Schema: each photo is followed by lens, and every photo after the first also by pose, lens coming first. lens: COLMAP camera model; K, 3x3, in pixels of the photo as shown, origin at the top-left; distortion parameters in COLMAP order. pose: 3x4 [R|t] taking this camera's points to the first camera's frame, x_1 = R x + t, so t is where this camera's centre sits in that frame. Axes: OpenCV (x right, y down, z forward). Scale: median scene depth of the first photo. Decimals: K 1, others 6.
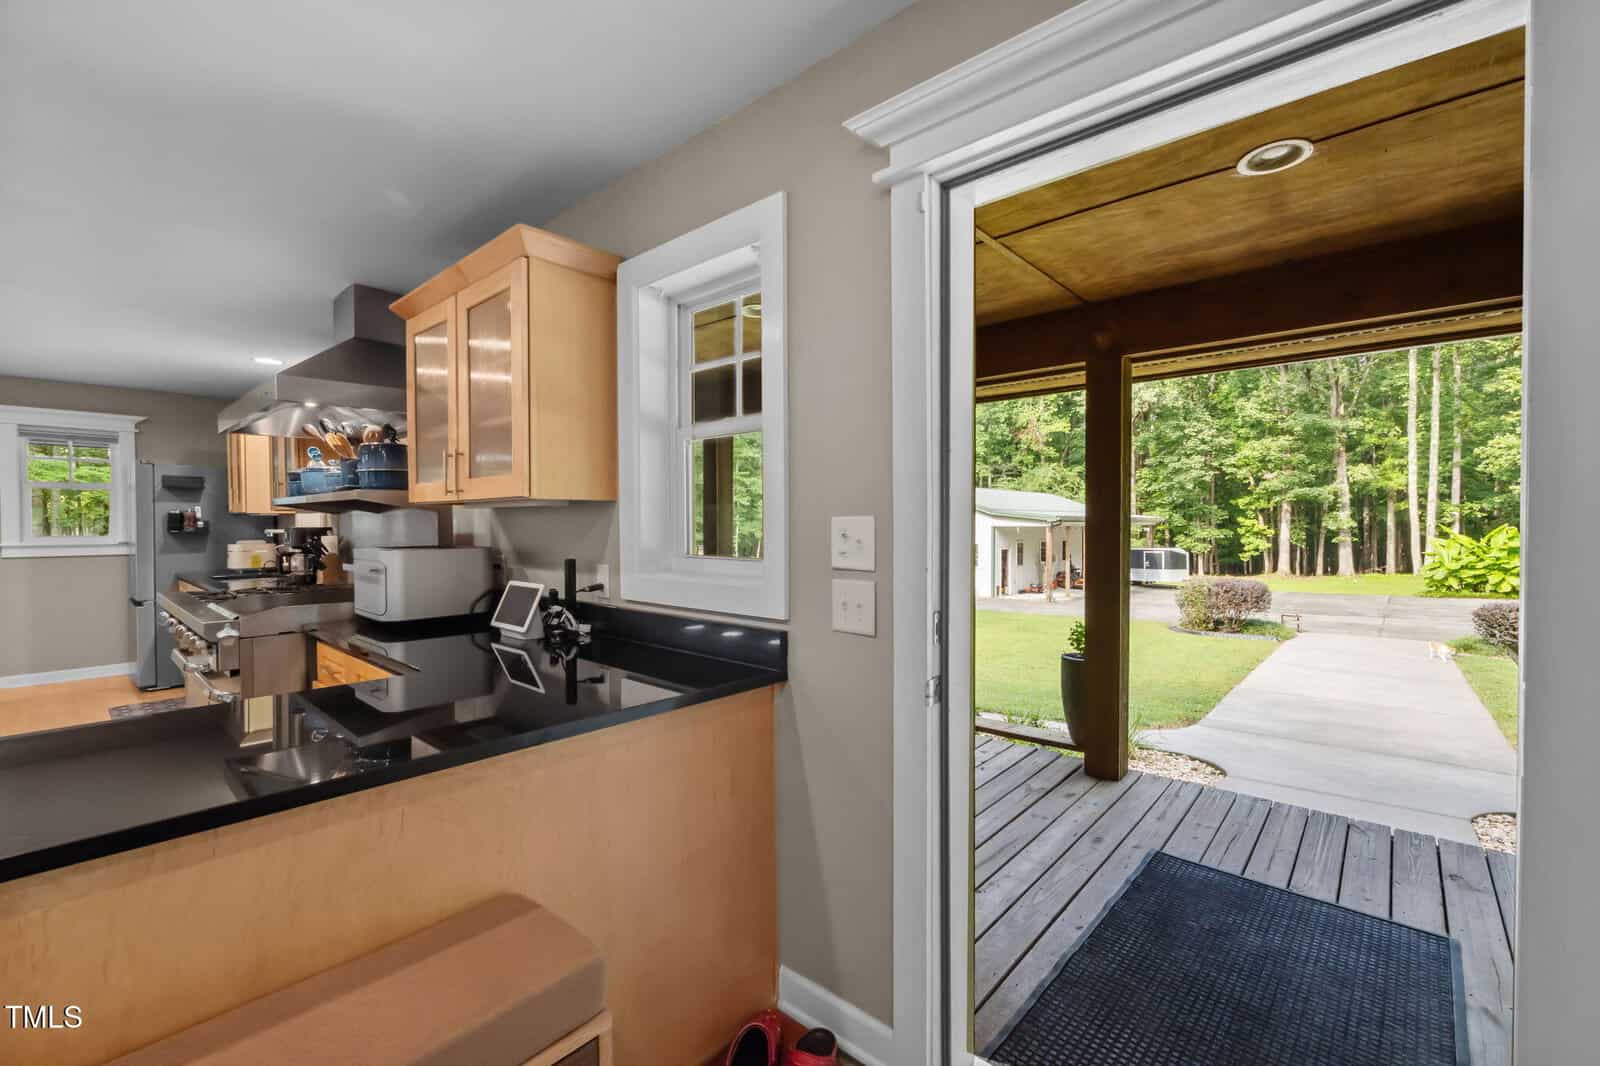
lens RADIAL K [[682.8, 0, 804.6], [0, 682.8, 534.6], [0, 0, 1]] dist [-0.005059, -0.000493]
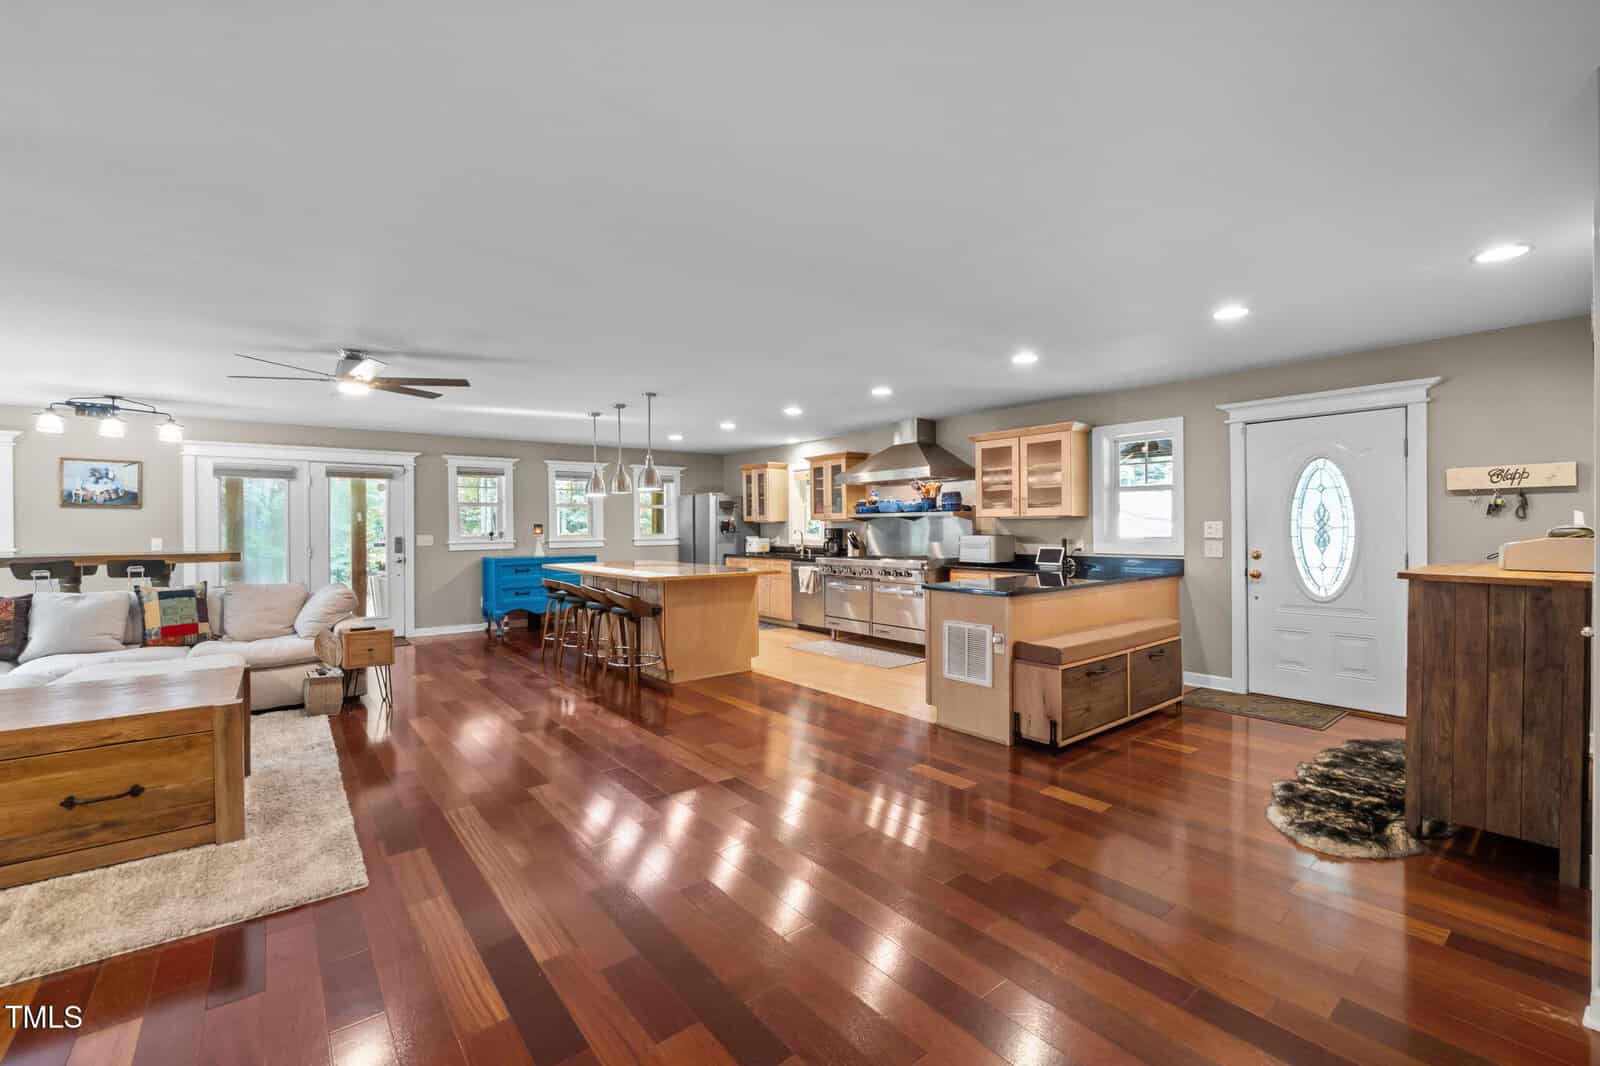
lens RADIAL K [[682.8, 0, 802.3], [0, 682.8, 531.3], [0, 0, 1]] dist [-0.005059, -0.000493]
pose [[0.983922, -0.007721, -0.178430, -0.869580], [0.007098, 0.999966, -0.004129, 0.012636], [0.178456, 0.002796, 0.983944, -1.732610]]
